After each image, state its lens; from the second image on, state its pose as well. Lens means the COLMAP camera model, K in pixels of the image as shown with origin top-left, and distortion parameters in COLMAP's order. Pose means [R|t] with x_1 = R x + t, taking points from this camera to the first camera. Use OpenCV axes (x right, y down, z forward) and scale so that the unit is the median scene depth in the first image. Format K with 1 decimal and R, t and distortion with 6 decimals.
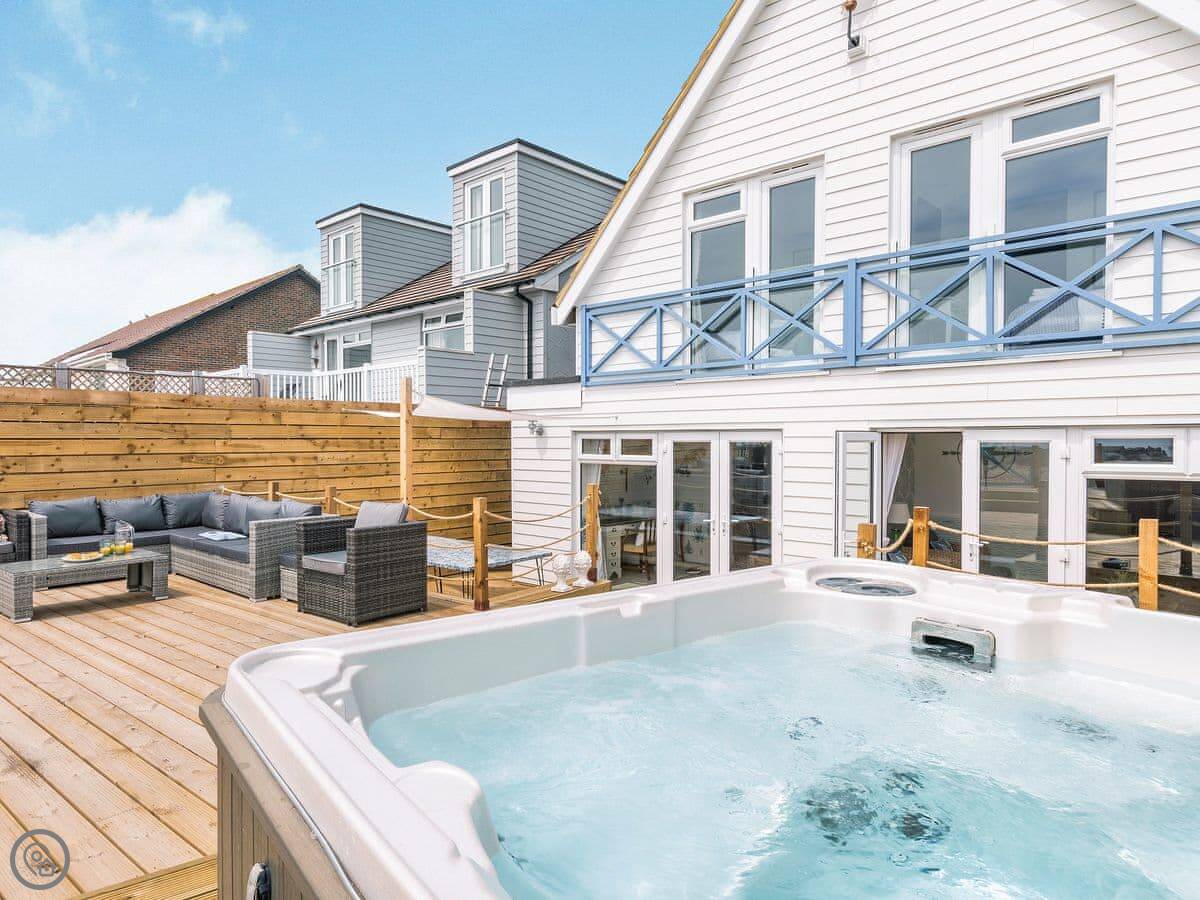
lens RADIAL K [[852.1, 0, 596.1], [0, 852.1, 453.1], [0, 0, 1]] dist [0.006740, 0.008219]
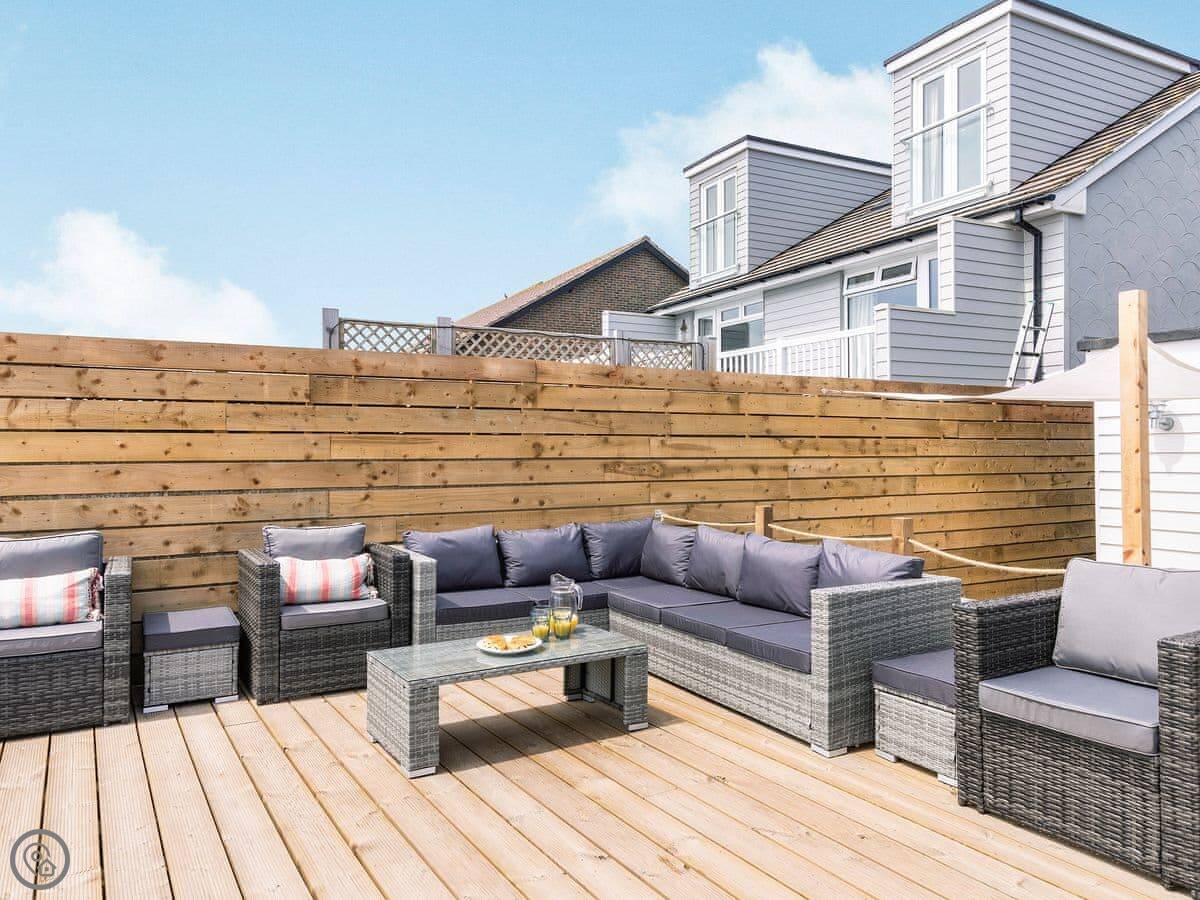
lens RADIAL K [[891.1, 0, 604.8], [0, 891.1, 445.4], [0, 0, 1]] dist [0.032912, 0.008046]
pose [[0.956557, -0.002269, -0.291536, -0.271563], [-0.005427, 0.999658, -0.025585, 0.007307], [0.291494, 0.026056, 0.956218, 0.340832]]
